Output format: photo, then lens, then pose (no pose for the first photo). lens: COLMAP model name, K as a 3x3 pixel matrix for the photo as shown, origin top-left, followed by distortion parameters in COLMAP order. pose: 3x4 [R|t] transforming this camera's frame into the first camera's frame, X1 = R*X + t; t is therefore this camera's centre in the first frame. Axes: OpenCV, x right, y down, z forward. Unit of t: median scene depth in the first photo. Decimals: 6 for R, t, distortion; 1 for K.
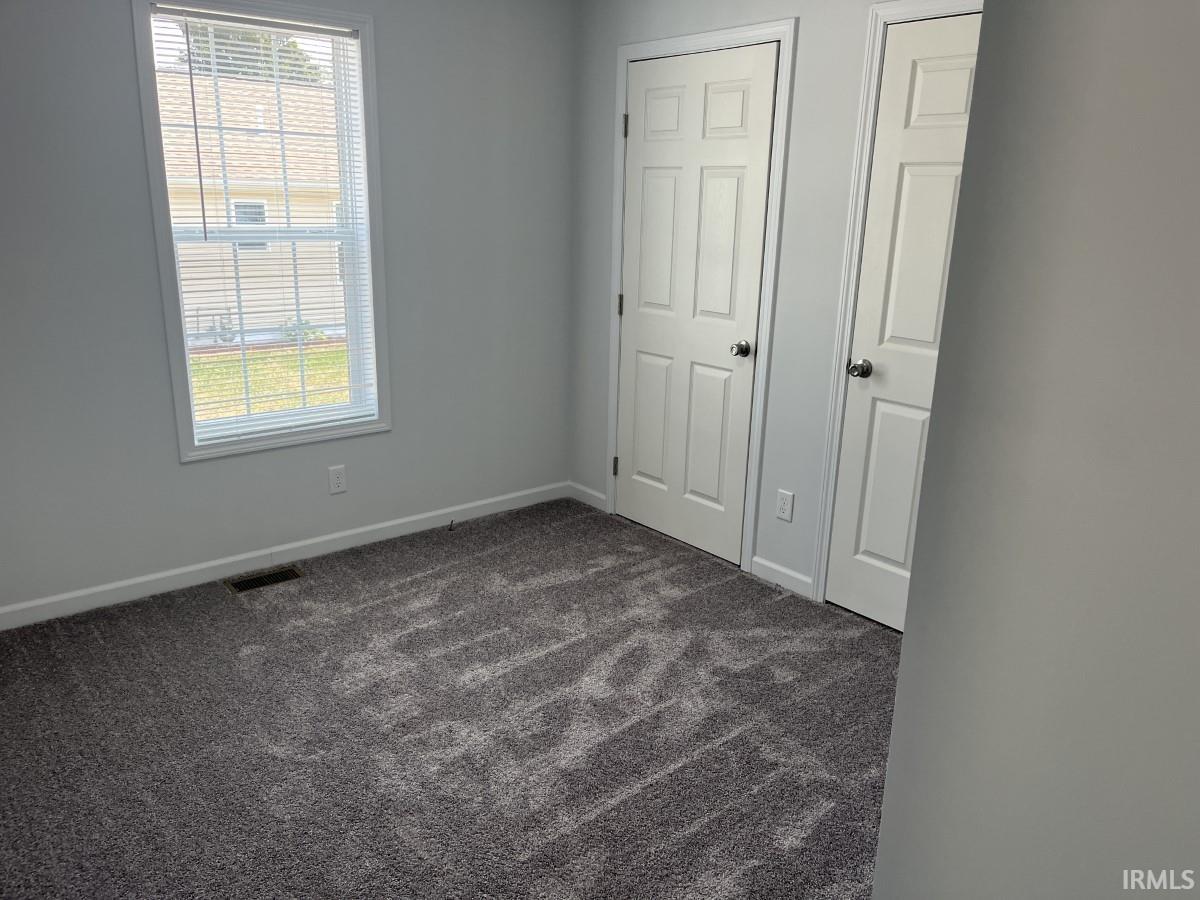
lens RADIAL K [[910.5, 0, 605.0], [0, 910.5, 449.6], [0, 0, 1]] dist [0.069900, -0.098235]
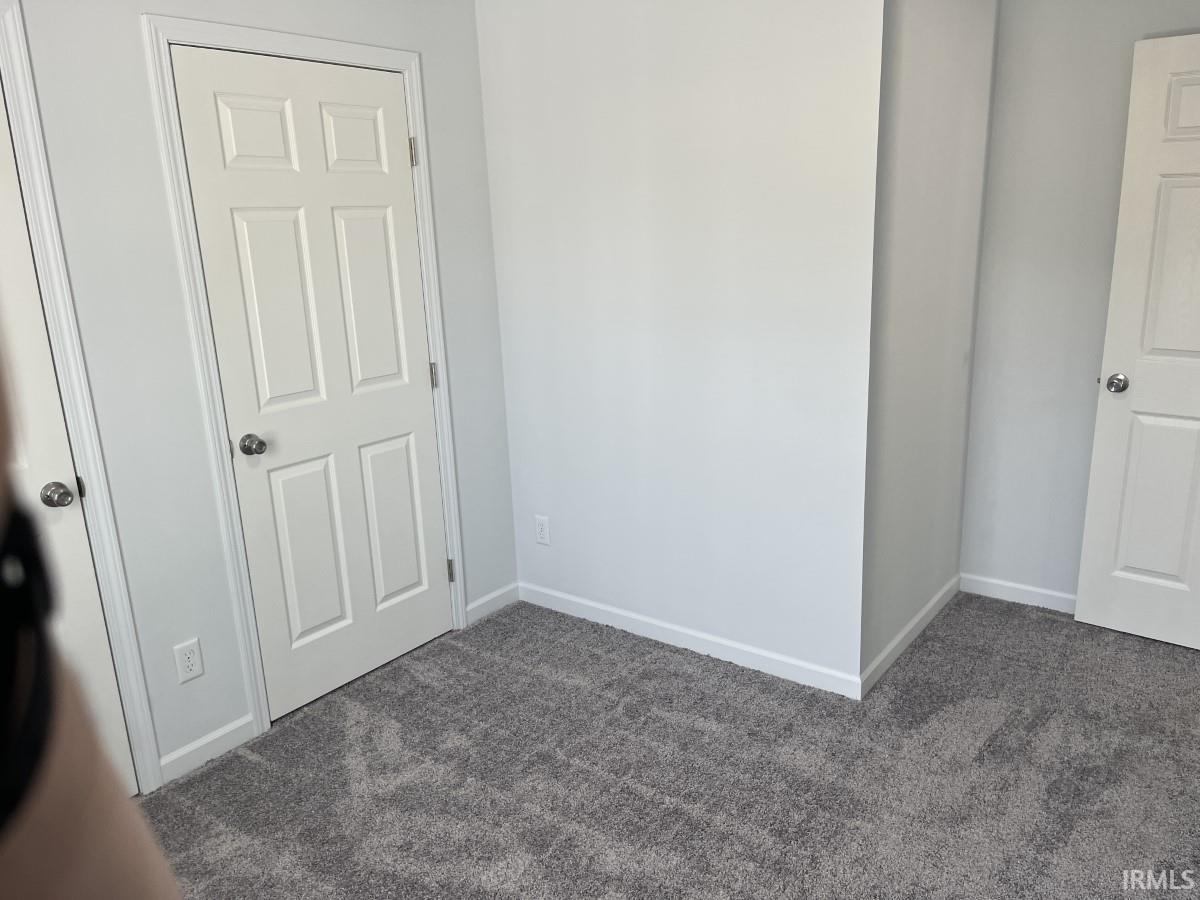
lens RADIAL K [[910.5, 0, 605.0], [0, 910.5, 449.6], [0, 0, 1]] dist [0.069900, -0.098235]
pose [[-0.229038, -0.262351, 0.937397, -0.530062], [0.292015, 0.900125, 0.323269, -0.233658], [-0.928584, 0.347775, -0.129553, 0.710036]]
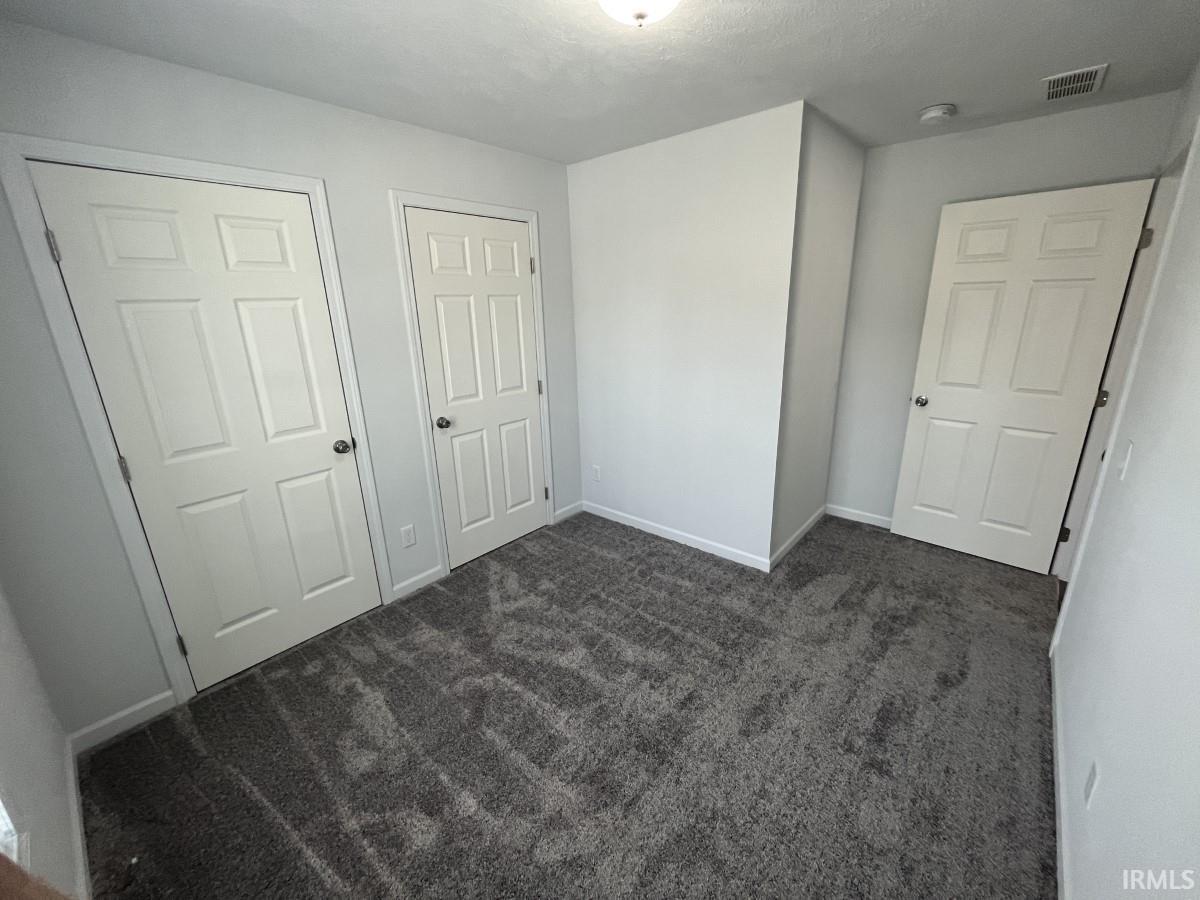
lens RADIAL K [[480.5, 0, 600.3], [0, 480.5, 444.5], [0, 0, 1]] dist [-0.017522, 0.000042]
pose [[-0.162388, -0.296890, 0.941003, -0.496578], [0.286986, 0.898223, 0.332918, -0.223859], [-0.944070, 0.324117, -0.060658, 0.707716]]
